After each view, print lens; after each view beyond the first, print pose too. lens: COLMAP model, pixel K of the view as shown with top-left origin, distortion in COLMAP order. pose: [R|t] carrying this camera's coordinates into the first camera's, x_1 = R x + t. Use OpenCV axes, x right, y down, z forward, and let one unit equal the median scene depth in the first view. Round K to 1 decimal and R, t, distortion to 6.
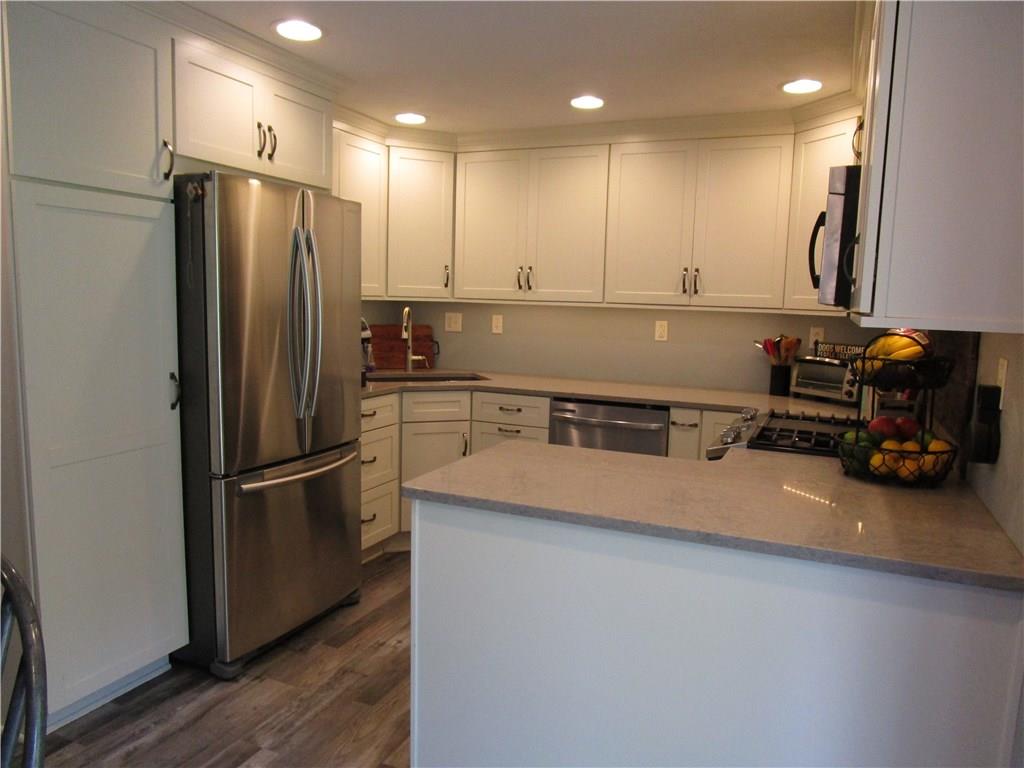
lens RADIAL K [[736.3, 0, 512.0], [0, 736.3, 384.0], [0, 0, 1]] dist [-0.008254, -0.005889]
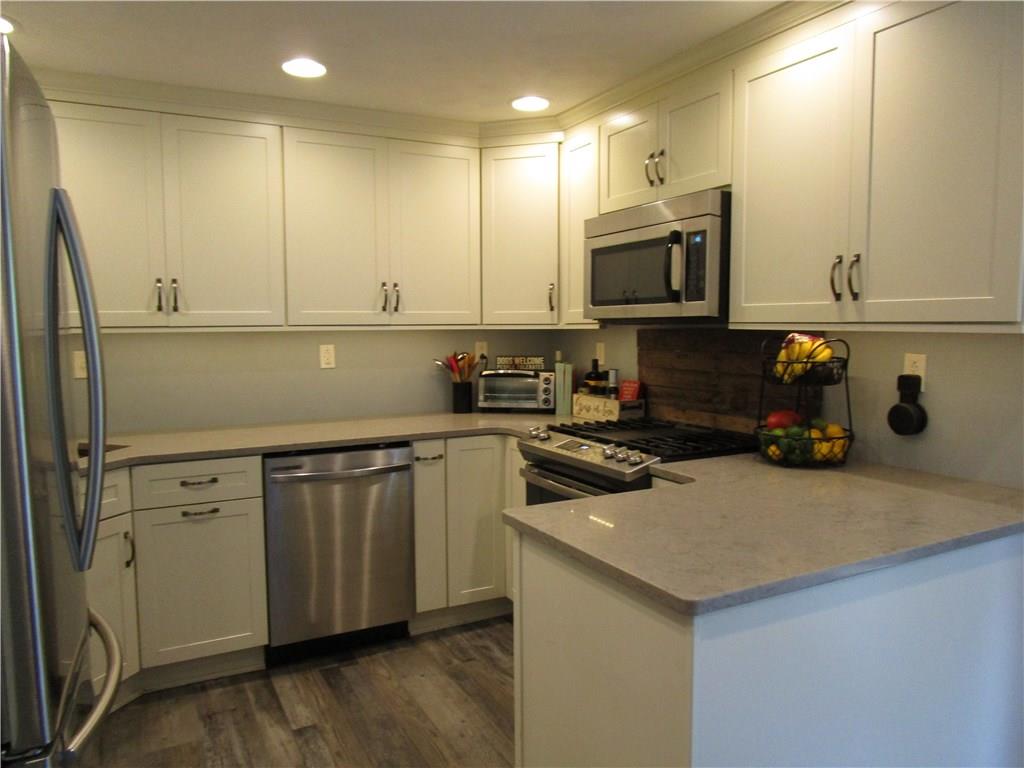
lens RADIAL K [[760.0, 0, 512.0], [0, 760.0, 384.0], [0, 0, 1]] dist [0.052550, -0.001182]
pose [[0.638582, -0.099717, 0.763066, -0.381508], [0.116062, 0.992707, 0.032598, -0.050456], [-0.760751, 0.067747, 0.645498, 0.312346]]
